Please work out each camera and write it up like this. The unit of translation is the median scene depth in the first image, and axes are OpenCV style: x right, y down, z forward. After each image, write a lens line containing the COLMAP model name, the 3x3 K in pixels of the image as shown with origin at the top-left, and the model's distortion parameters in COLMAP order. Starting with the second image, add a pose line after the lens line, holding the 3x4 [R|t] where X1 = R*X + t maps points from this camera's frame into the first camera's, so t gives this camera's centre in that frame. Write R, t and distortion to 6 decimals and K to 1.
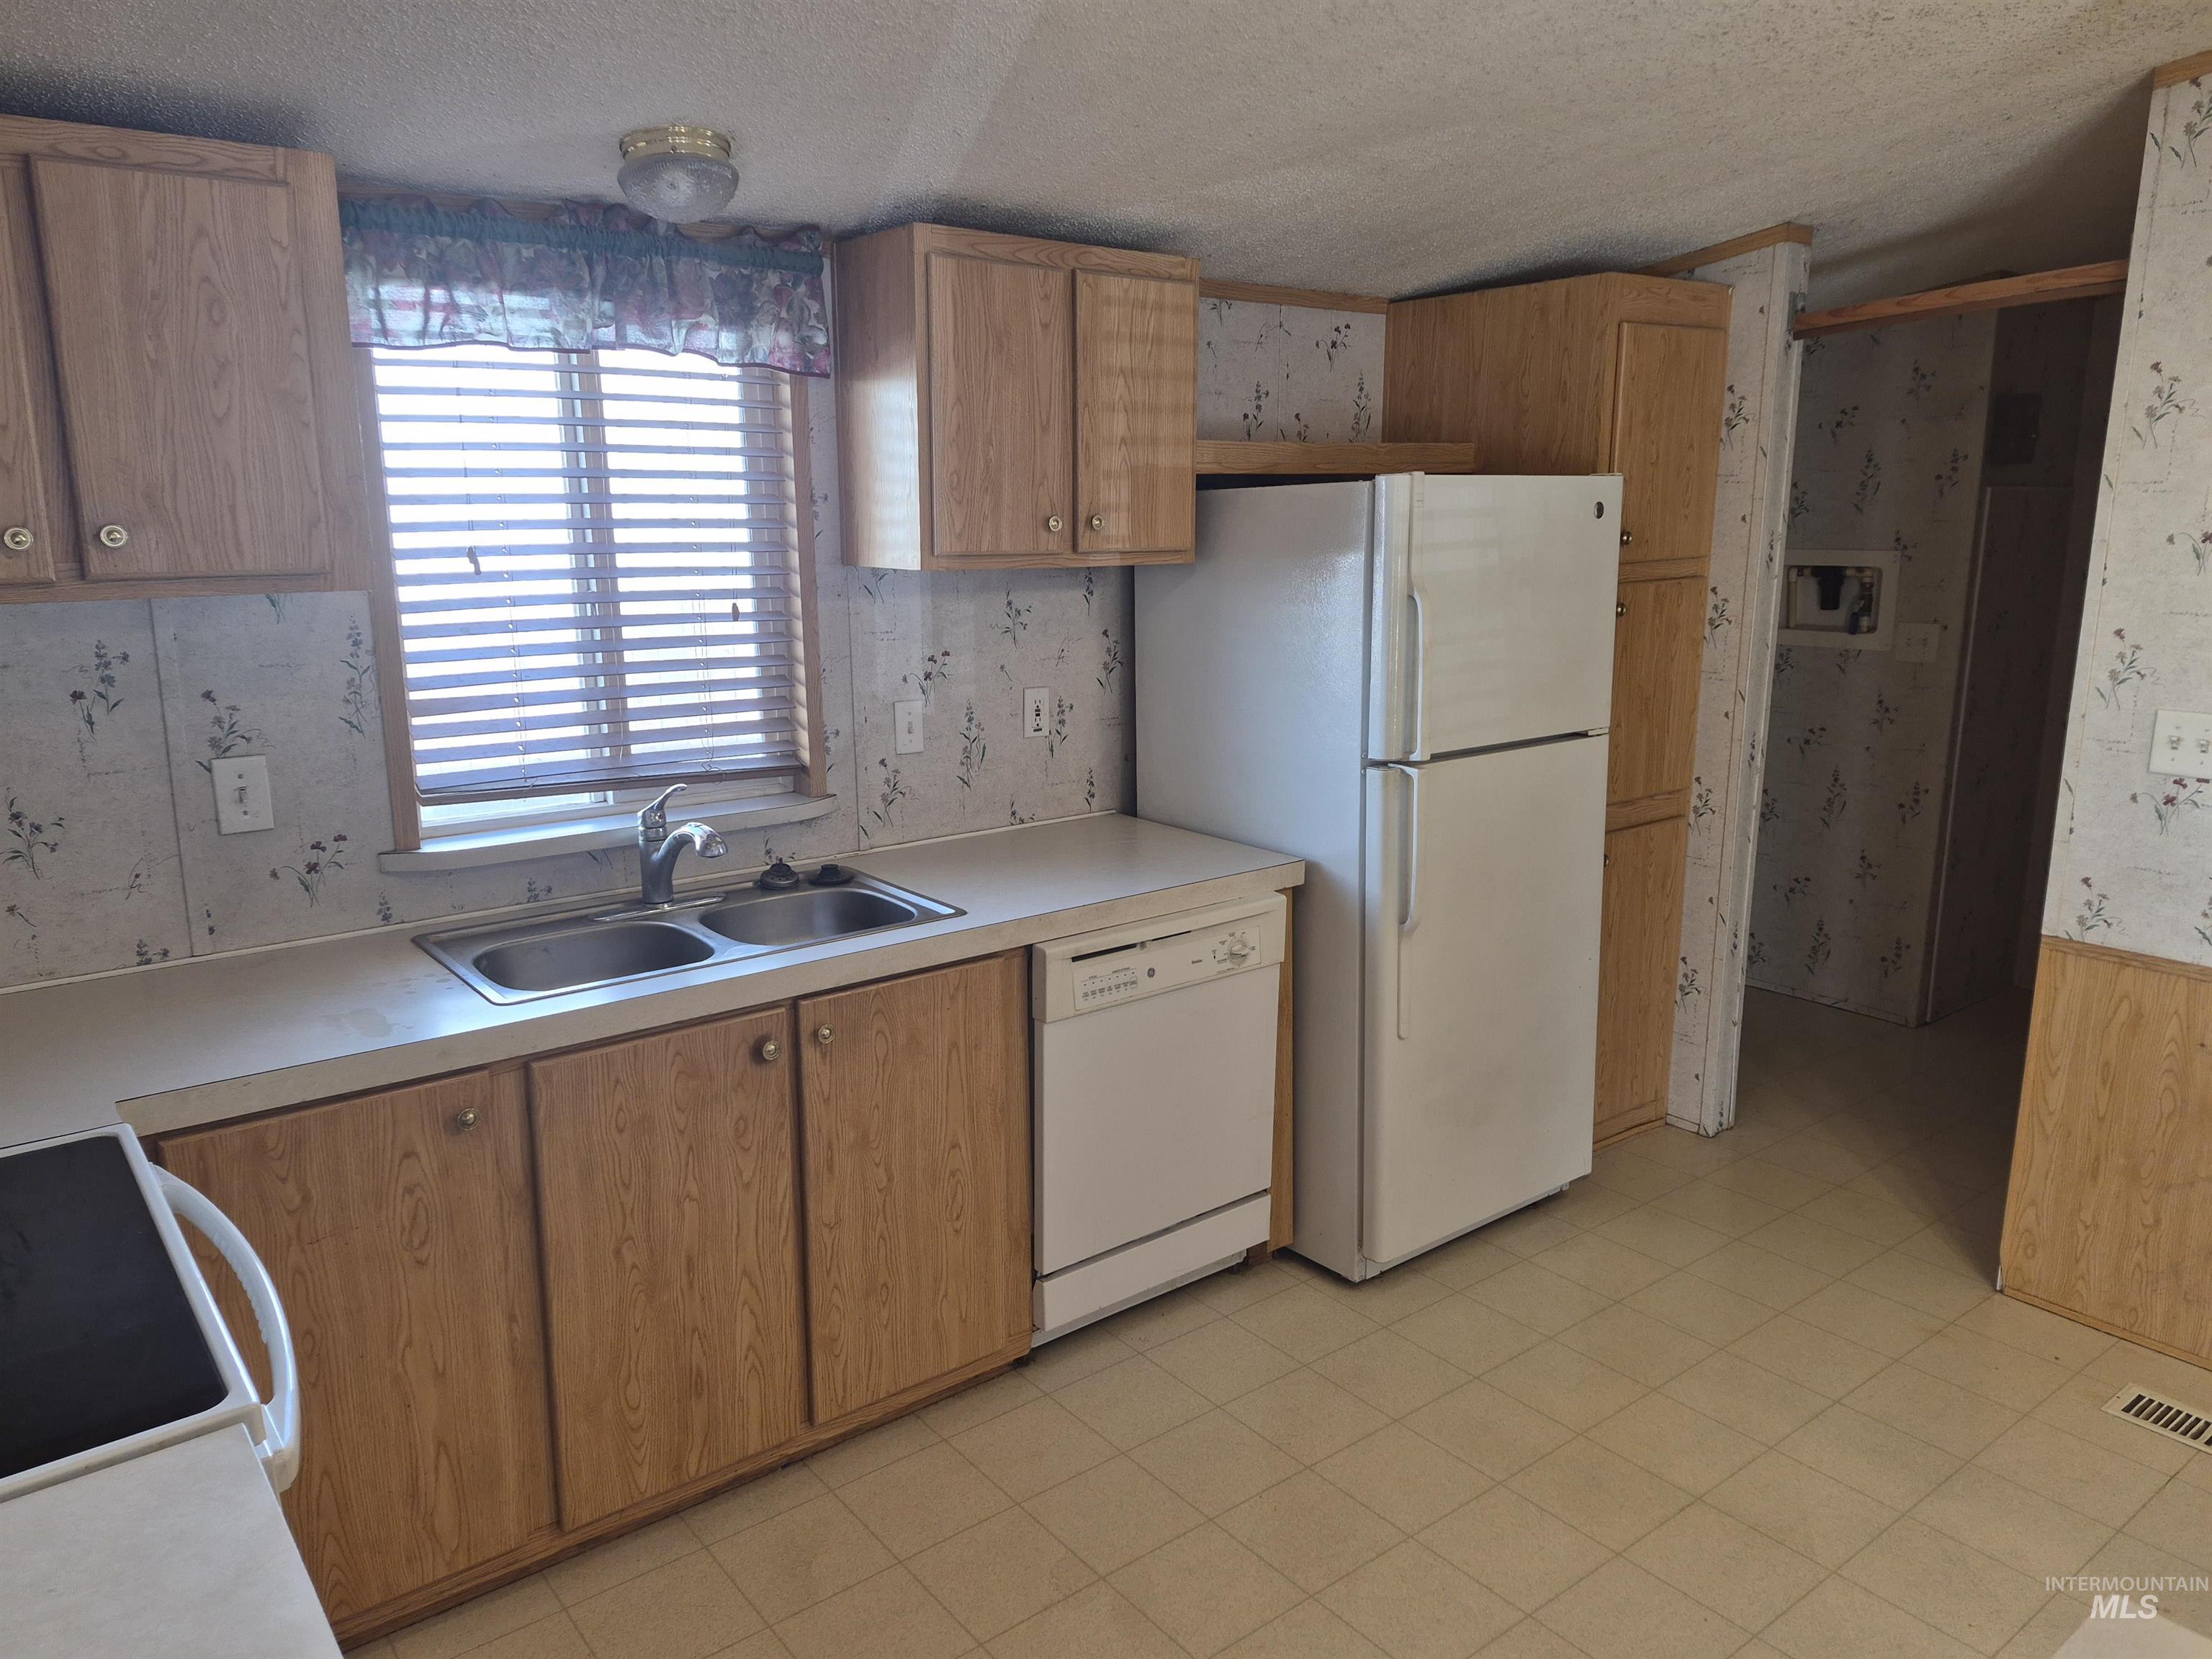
lens RADIAL K [[1511.1, 0, 1031.6], [0, 1511.1, 821.4], [0, 0, 1]] dist [0.131822, -0.180727]
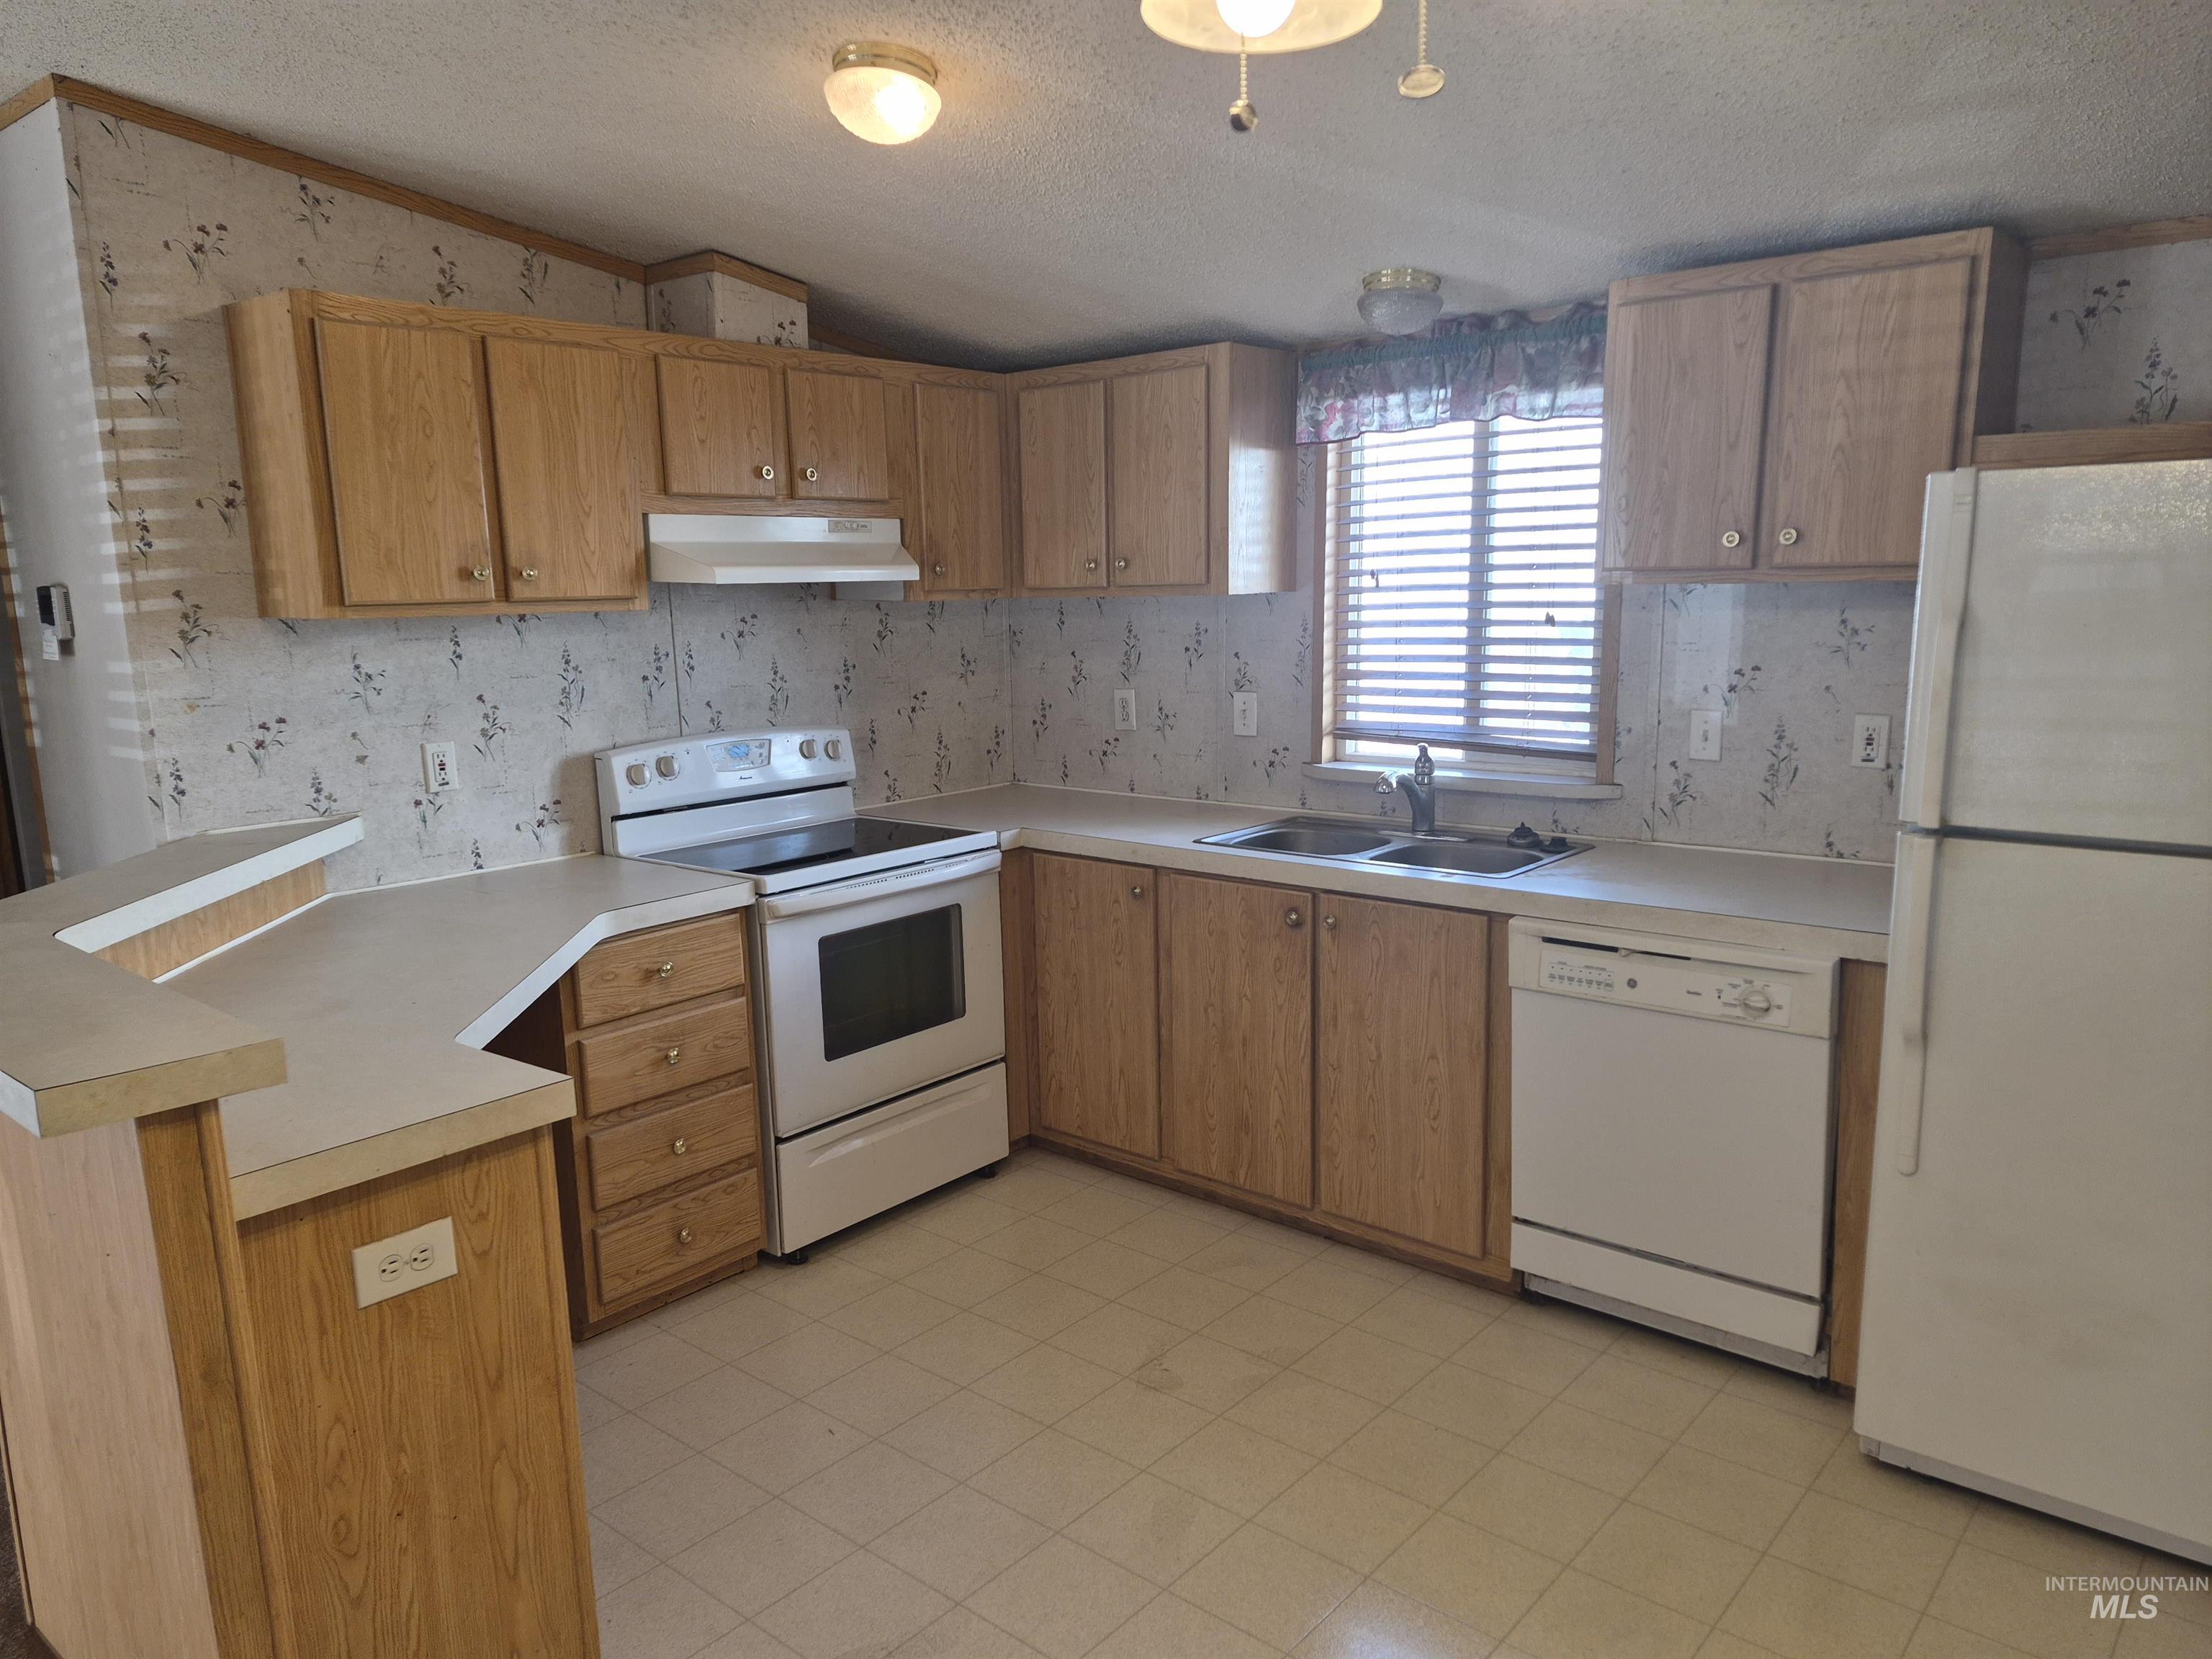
lens RADIAL K [[1485.3, 0, 1106.0], [0, 1485.3, 829.5], [0, 0, 1]] dist [0.129803, -0.169182]
pose [[0.224765, 0.166324, -0.960113, 0.949263], [-0.174485, 0.976269, 0.128275, -0.068242], [0.958663, 0.138693, 0.248452, 0.398721]]
